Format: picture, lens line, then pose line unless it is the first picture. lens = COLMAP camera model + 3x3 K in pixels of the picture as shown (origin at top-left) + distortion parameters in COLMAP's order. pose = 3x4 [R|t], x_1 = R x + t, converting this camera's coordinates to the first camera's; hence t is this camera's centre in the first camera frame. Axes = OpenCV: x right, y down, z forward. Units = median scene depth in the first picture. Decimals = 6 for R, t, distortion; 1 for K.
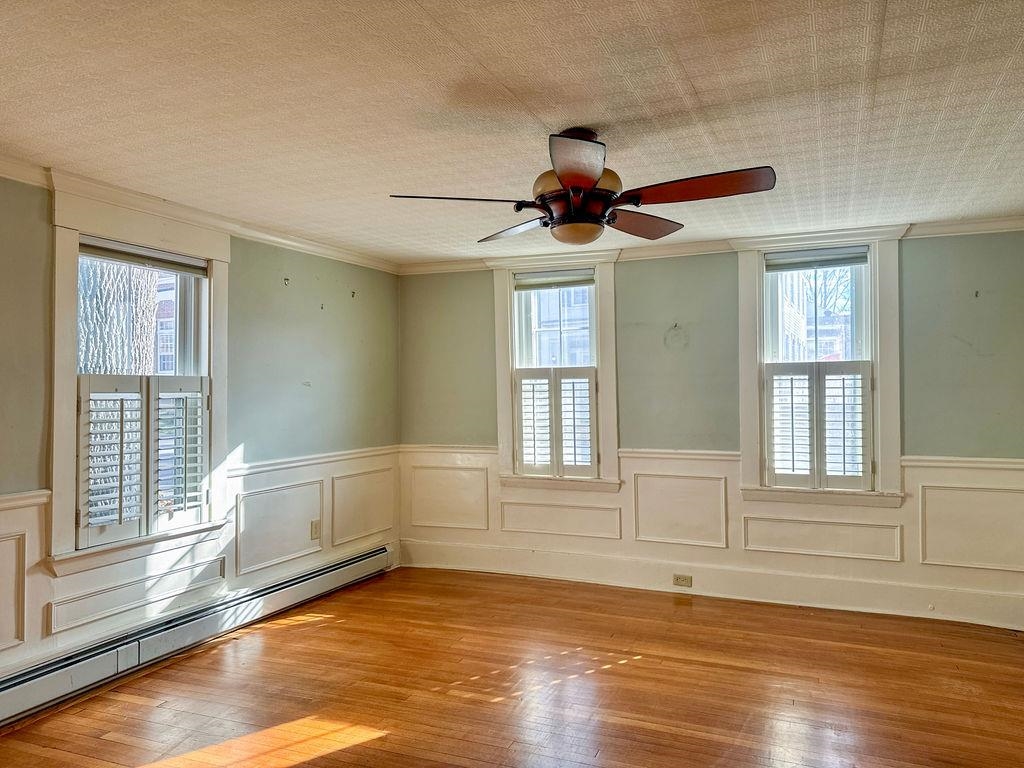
lens RADIAL K [[723.9, 0, 512.0], [0, 723.9, 384.0], [0, 0, 1]] dist [0.087398, -0.123773]
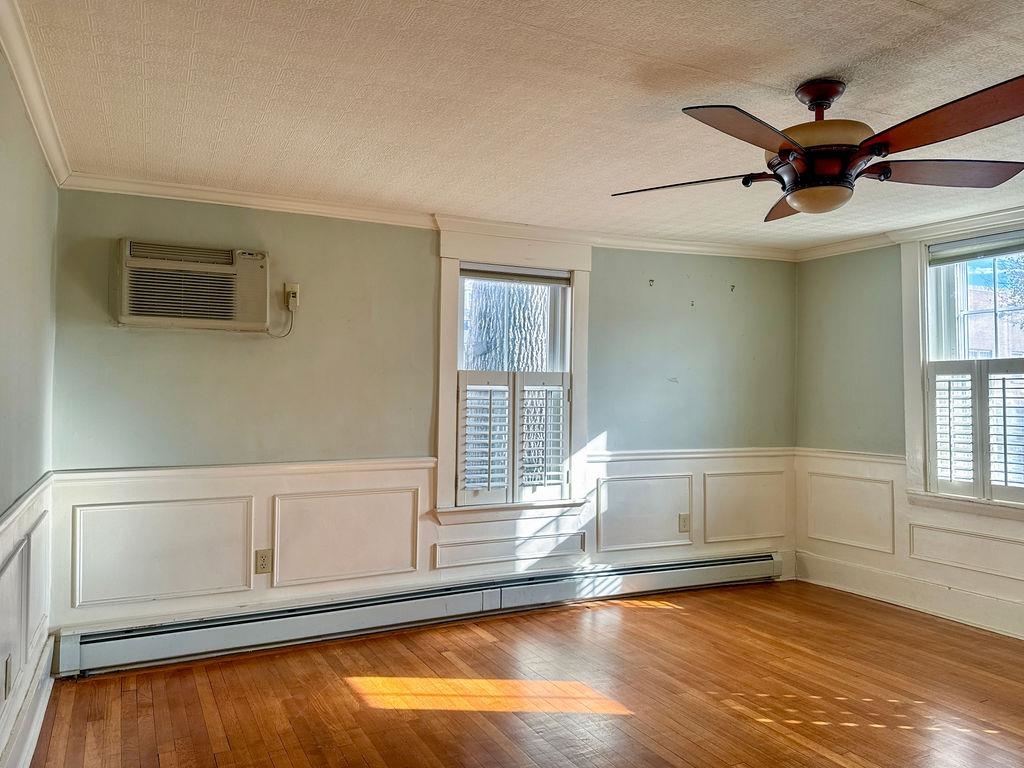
lens RADIAL K [[737.7, 0, 508.3], [0, 737.7, 386.8], [0, 0, 1]] dist [0.162398, -0.237245]
pose [[0.758495, 0.006763, -0.651644, 0.256530], [-0.006238, 0.999976, 0.003117, 0.008676], [0.651650, 0.001701, 0.758518, 0.053708]]
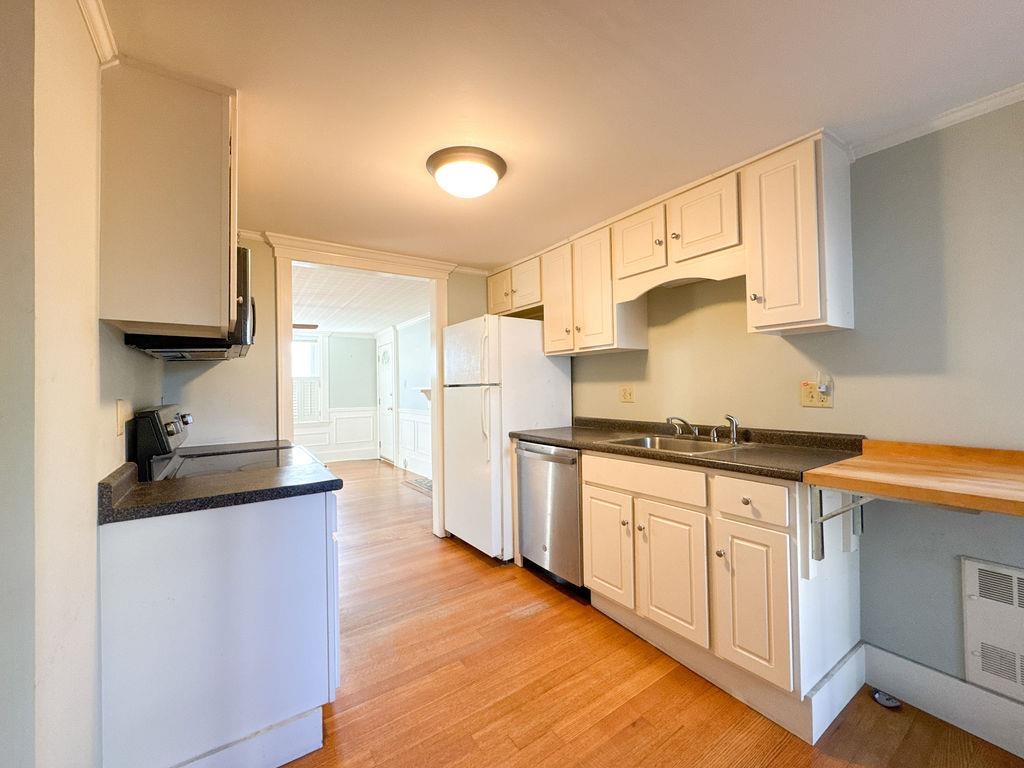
lens RADIAL K [[416.1, 0, 512.9], [0, 416.1, 382.5], [0, 0, 1]] dist [-0.002053, 0.000245]
pose [[0.531869, 0.007829, 0.846790, -0.529275], [0.004970, 0.999911, -0.012366, 0.018030], [-0.846812, 0.010786, 0.531783, -0.561368]]
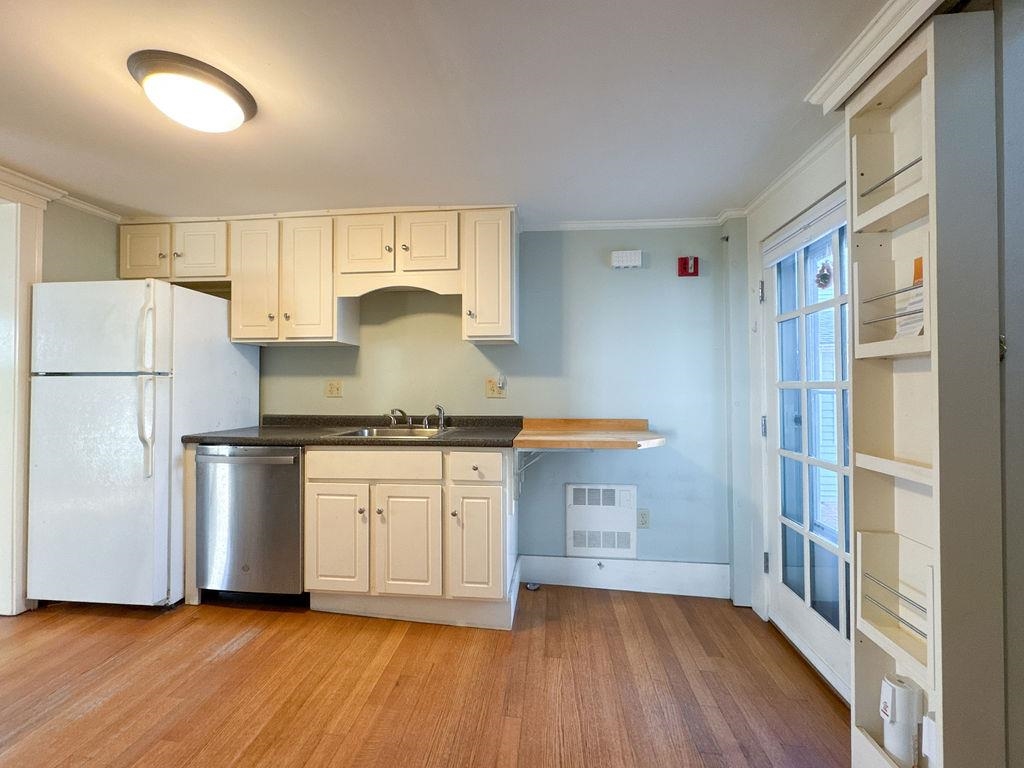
lens RADIAL K [[416.1, 0, 512.9], [0, 416.1, 382.5], [0, 0, 1]] dist [-0.002053, 0.000245]
pose [[-0.294571, 0.015856, 0.955498, -0.584693], [-0.008386, 0.999781, -0.019177, 0.029733], [-0.955593, -0.013662, -0.294374, -0.434983]]
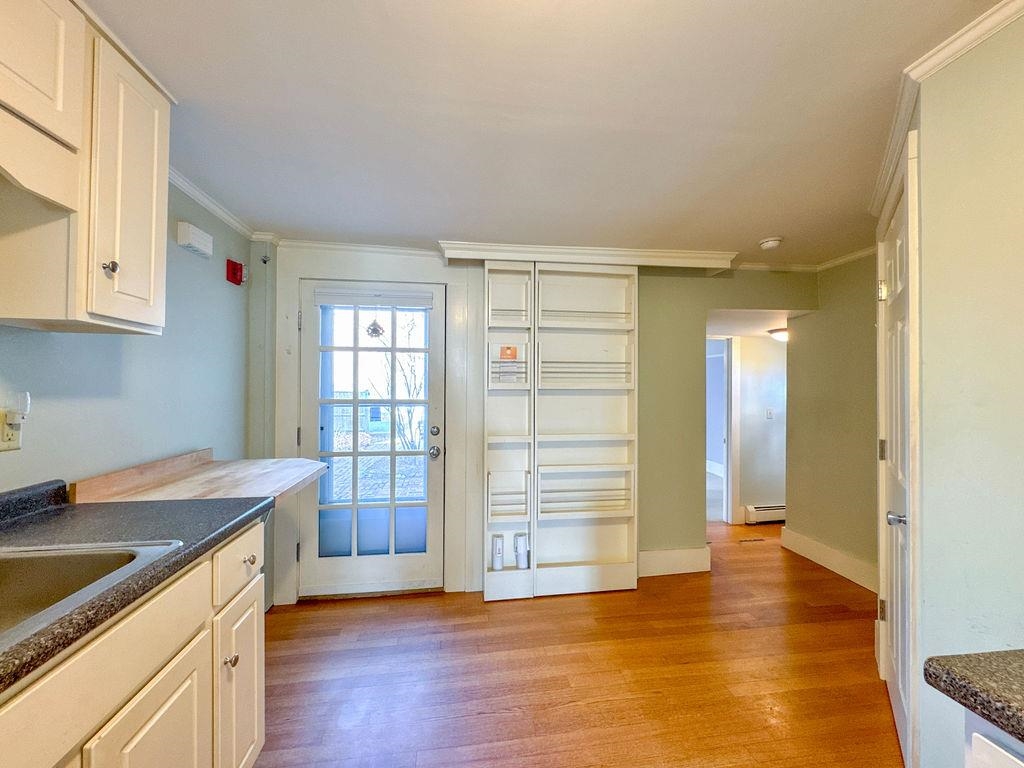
lens RADIAL K [[416.1, 0, 512.9], [0, 416.1, 382.5], [0, 0, 1]] dist [-0.002053, 0.000245]
pose [[-0.853362, -0.002373, -0.521314, -0.101575], [0.006460, 0.999865, -0.015125, 0.002343], [0.521279, -0.016275, -0.853231, -0.191856]]
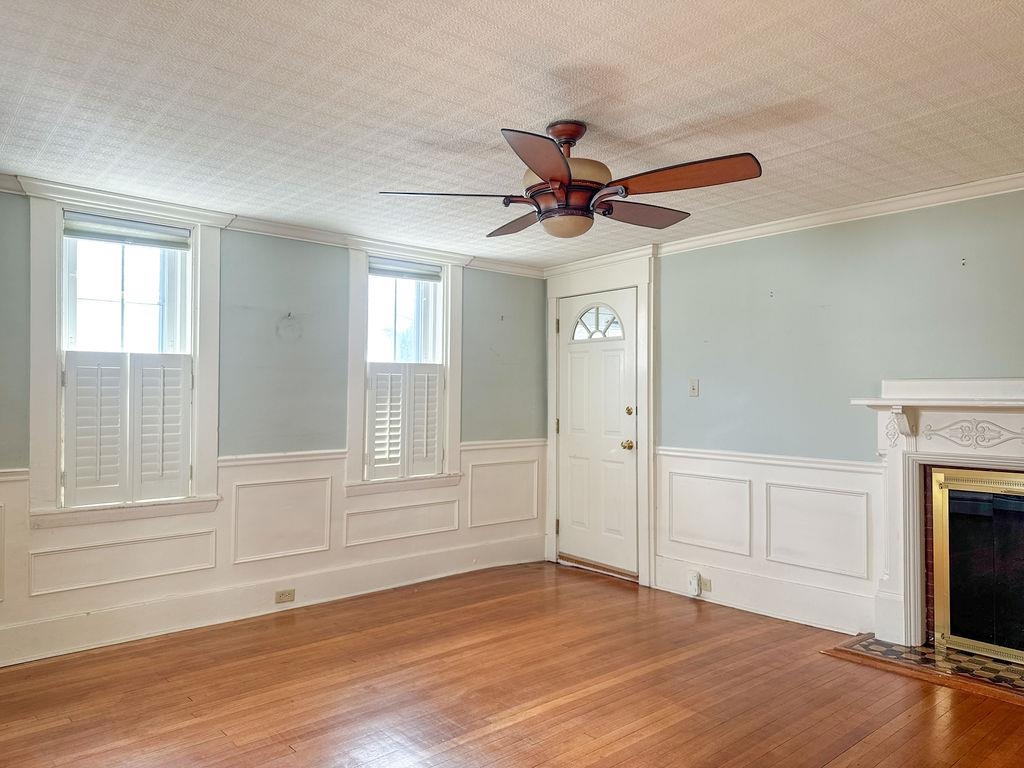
lens RADIAL K [[723.9, 0, 512.0], [0, 723.9, 384.0], [0, 0, 1]] dist [0.087398, -0.123773]
pose [[0.441541, 0.018638, 0.897047, -0.541138], [-0.015248, 0.999796, -0.013268, 0.015643], [-0.897111, -0.007820, 0.441735, 0.406117]]
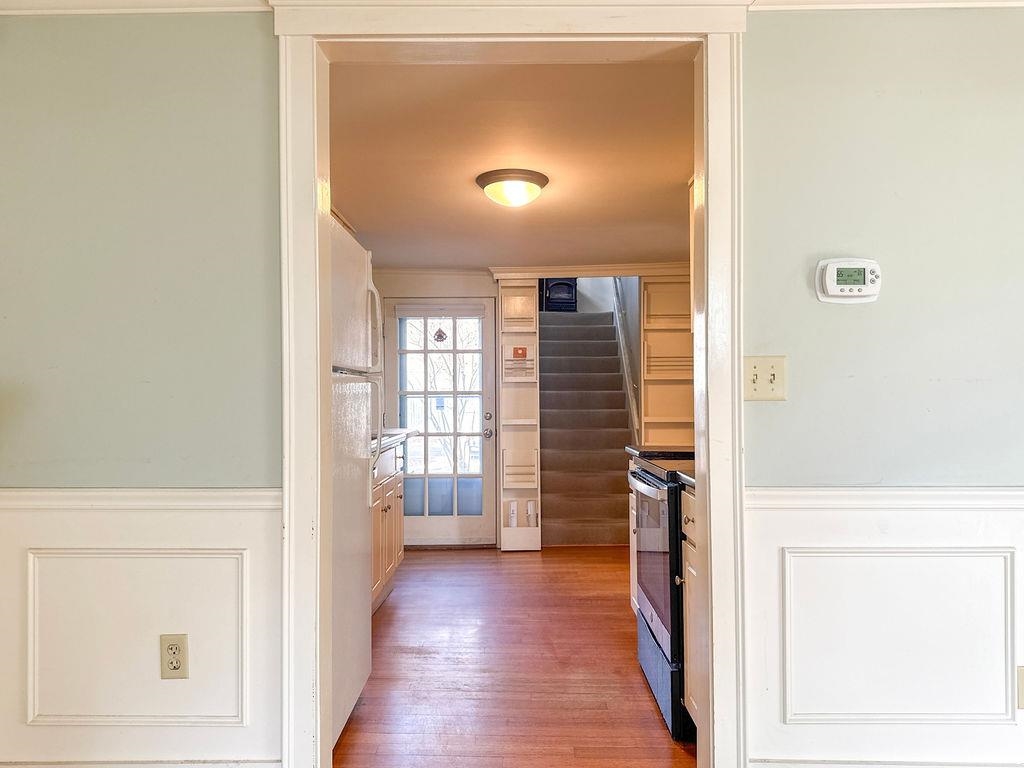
lens RADIAL K [[723.9, 0, 512.0], [0, 723.9, 384.0], [0, 0, 1]] dist [0.087398, -0.123773]
pose [[-0.923459, 0.006061, -0.383650, 0.165924], [0.016250, 0.999596, -0.023323, 0.039729], [0.383353, -0.027772, -0.923184, 0.523651]]
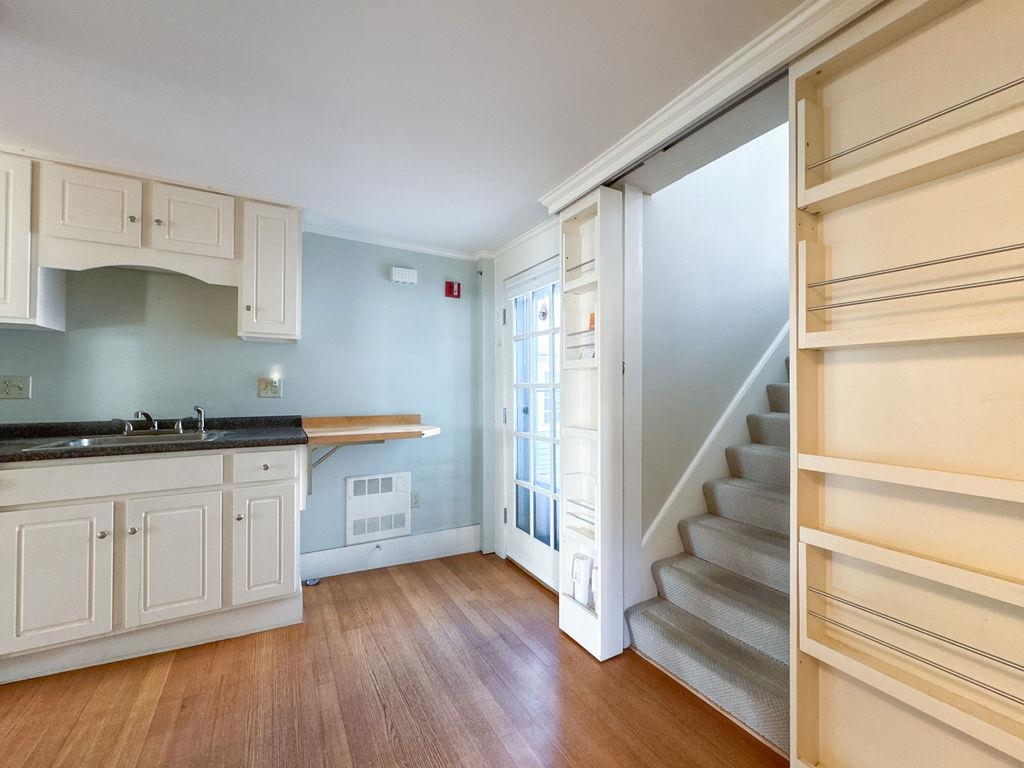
lens RADIAL K [[419.9, 0, 512.0], [0, 419.9, 384.0], [0, 0, 1]] dist [0.000804, 0.000439]
pose [[-0.792670, 0.010783, 0.609556, -0.628397], [-0.004430, 0.999715, -0.023445, 0.034454], [-0.609635, -0.021285, -0.792396, -0.322466]]
